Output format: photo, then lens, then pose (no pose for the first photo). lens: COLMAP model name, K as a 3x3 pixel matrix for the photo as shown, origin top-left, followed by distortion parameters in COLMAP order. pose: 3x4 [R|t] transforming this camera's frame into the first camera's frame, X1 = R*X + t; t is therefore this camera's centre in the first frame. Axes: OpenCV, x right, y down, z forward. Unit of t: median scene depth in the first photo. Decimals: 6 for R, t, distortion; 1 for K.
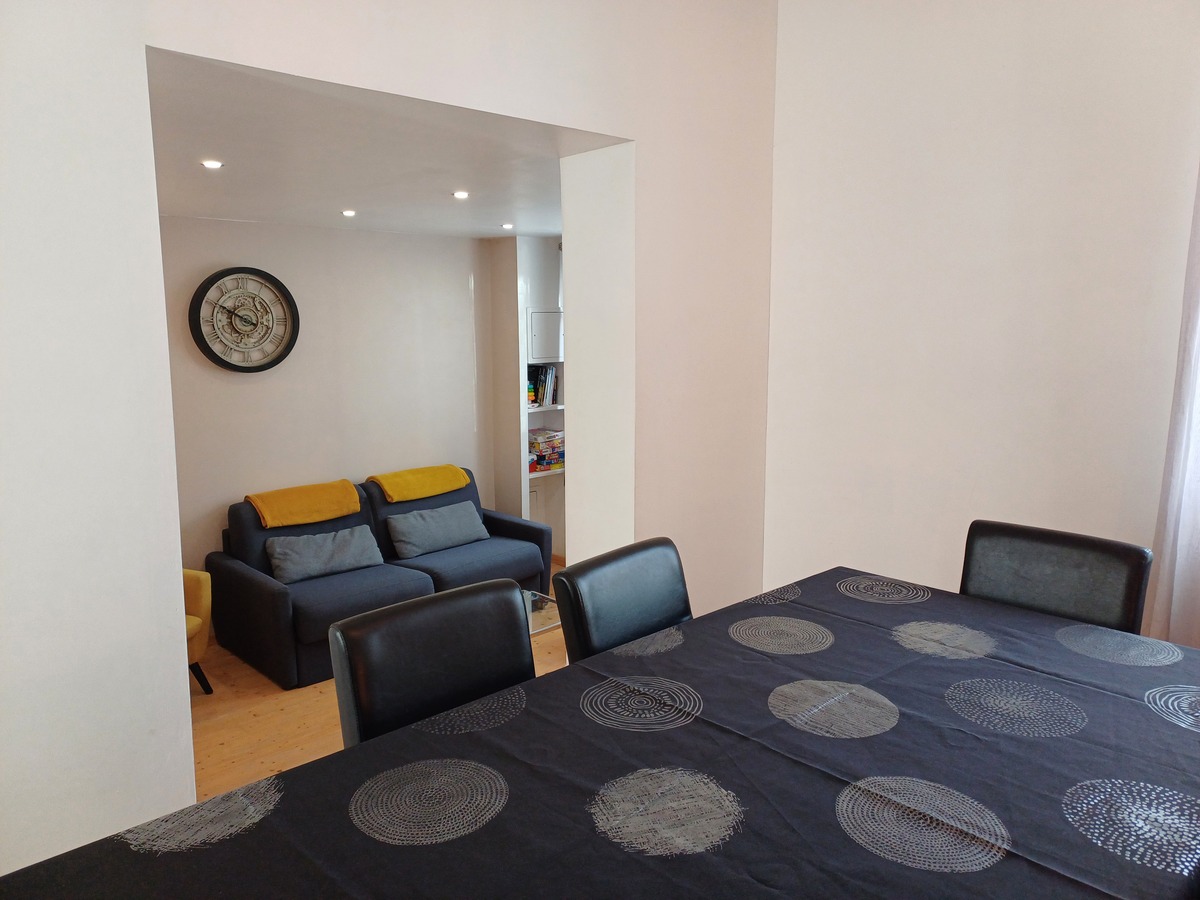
lens RADIAL K [[873.8, 0, 606.1], [0, 873.8, 431.9], [0, 0, 1]] dist [0.091938, -0.087771]
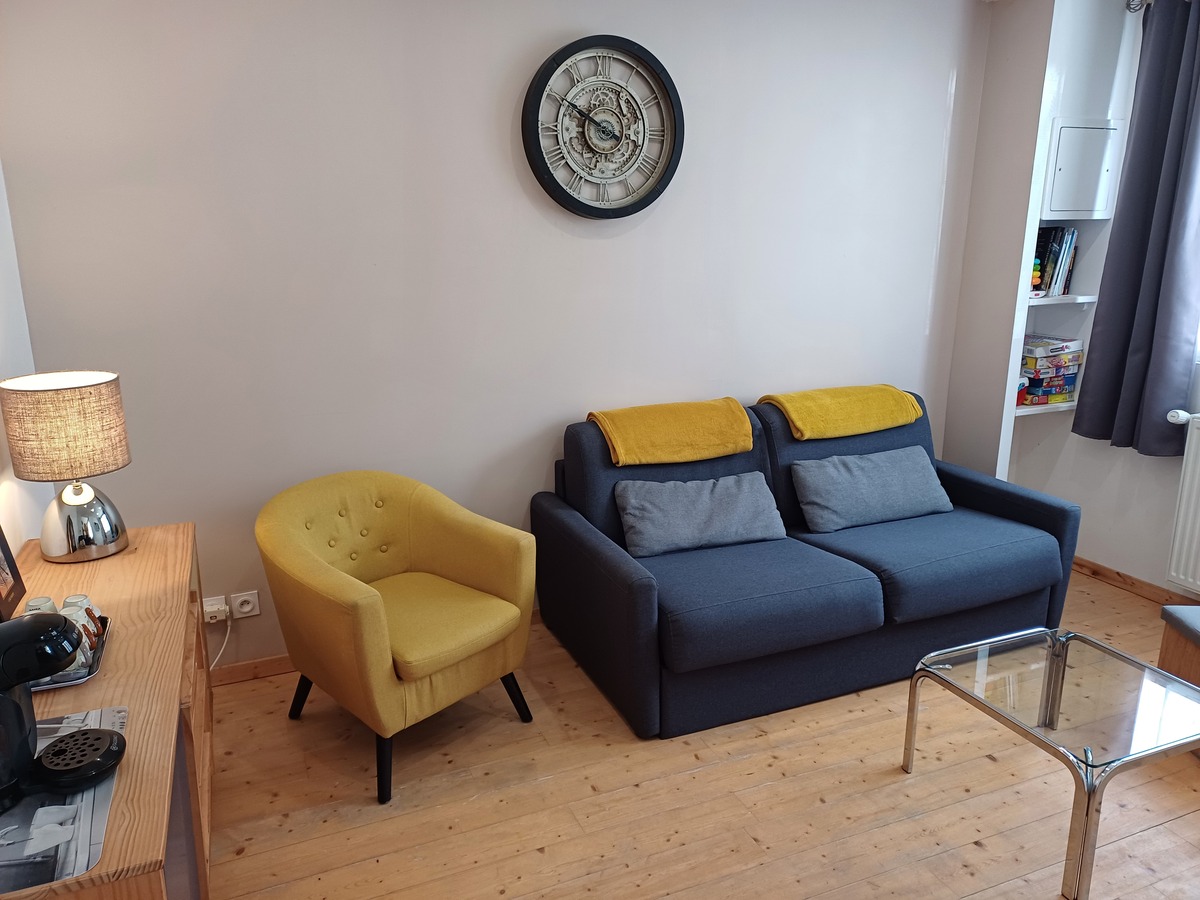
lens RADIAL K [[873.8, 0, 606.1], [0, 873.8, 431.9], [0, 0, 1]] dist [0.091938, -0.087771]
pose [[0.937904, 0.081959, -0.337074, -0.173533], [-0.051075, 0.993725, 0.099507, 0.020934], [0.343115, -0.076112, 0.936205, 0.391278]]
